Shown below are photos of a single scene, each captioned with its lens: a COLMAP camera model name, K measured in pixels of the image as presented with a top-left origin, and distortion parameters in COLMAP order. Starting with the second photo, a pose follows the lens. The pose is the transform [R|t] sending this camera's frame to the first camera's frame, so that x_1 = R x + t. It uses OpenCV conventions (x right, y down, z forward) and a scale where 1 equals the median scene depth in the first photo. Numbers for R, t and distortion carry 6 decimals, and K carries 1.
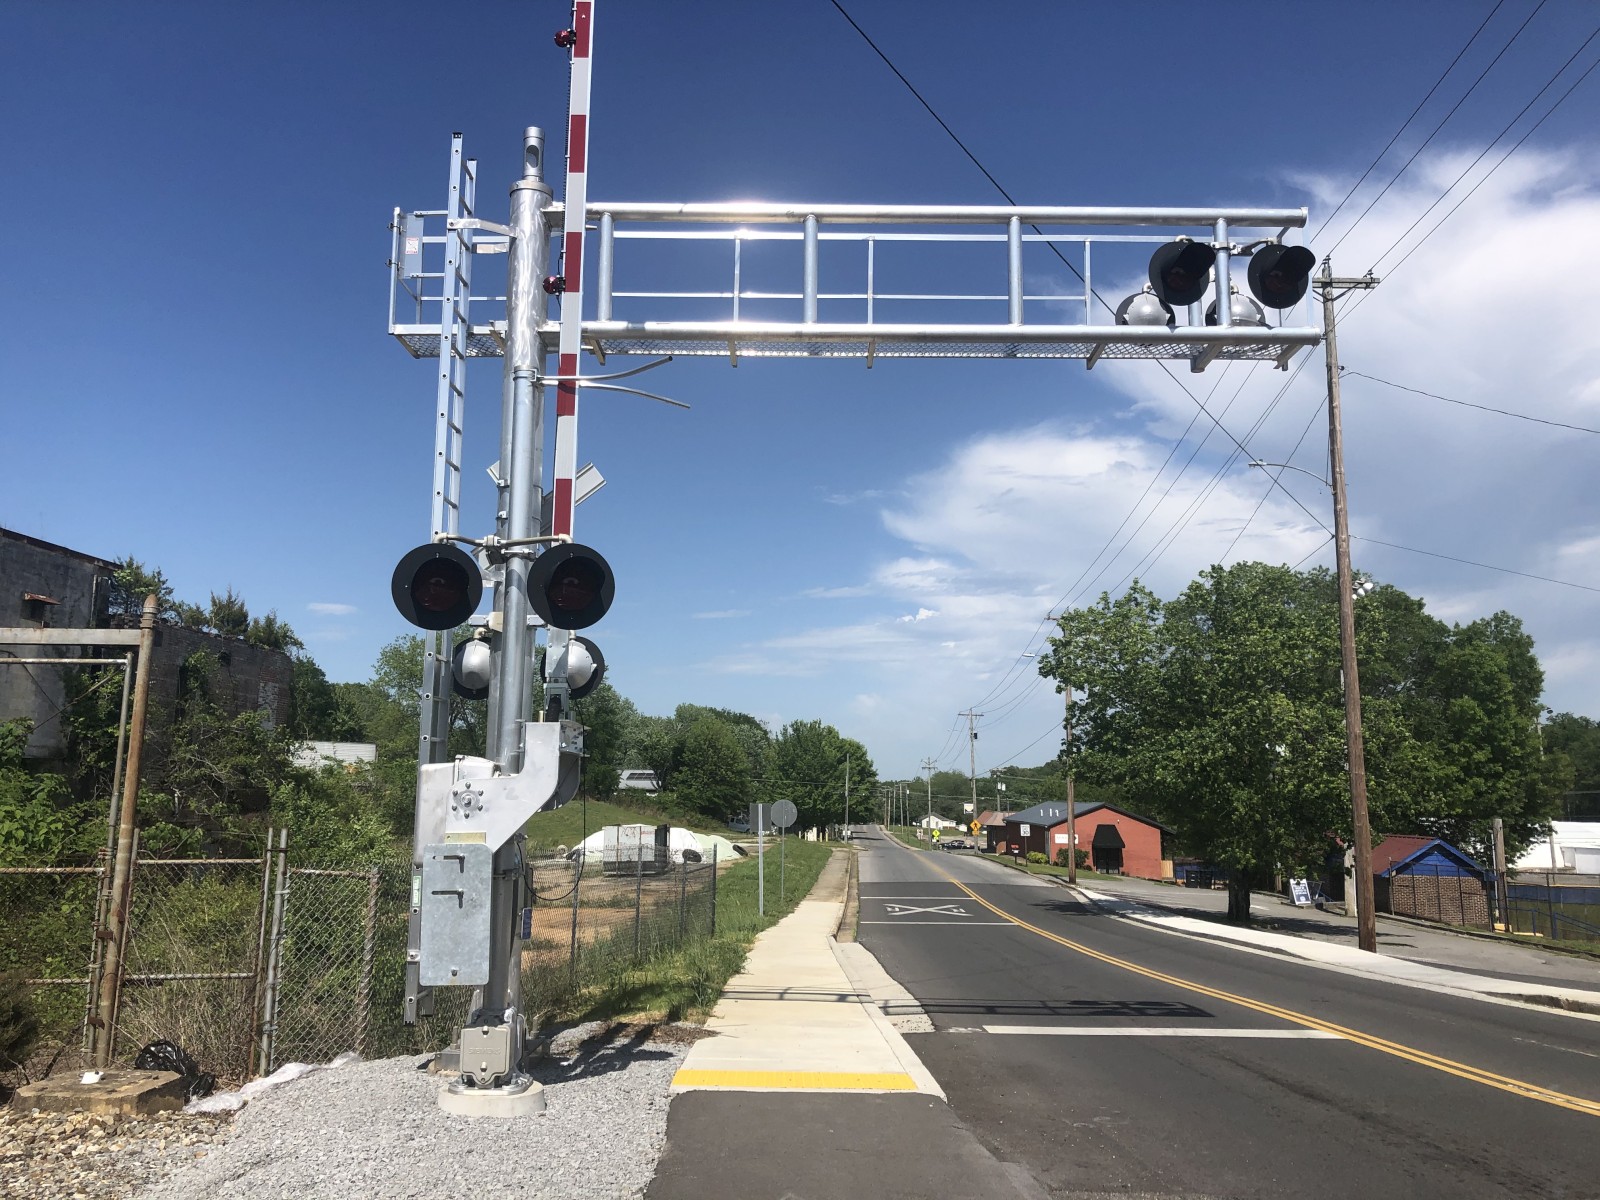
lens RADIAL K [[1335.6, 0, 800.0], [0, 1335.6, 600.0], [0, 0, 1]] dist [0.010374, -0.002517]
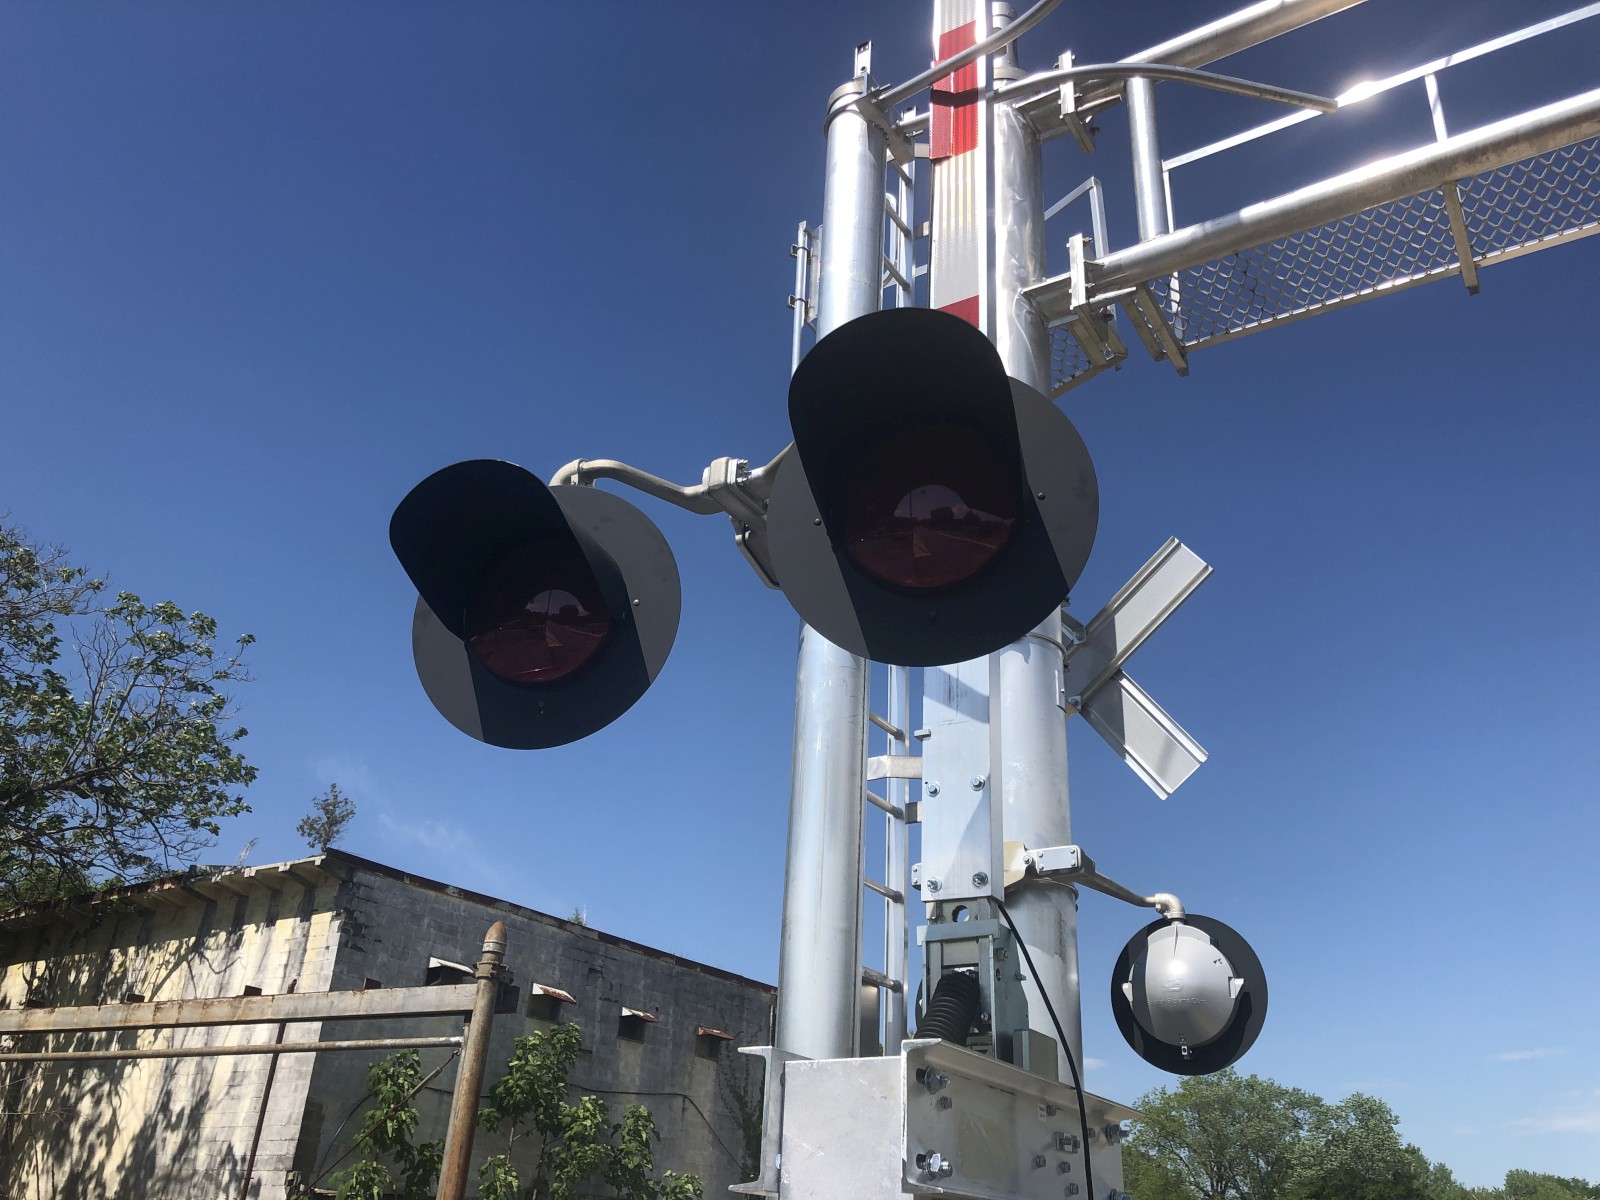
lens RADIAL K [[1335.6, 0, 800.0], [0, 1335.6, 600.0], [0, 0, 1]] dist [0.010374, -0.002517]
pose [[0.856462, -0.201122, -0.475419, -0.018553], [0.038309, 0.943203, -0.329999, 0.024094], [0.514787, 0.264419, 0.815523, 0.203054]]
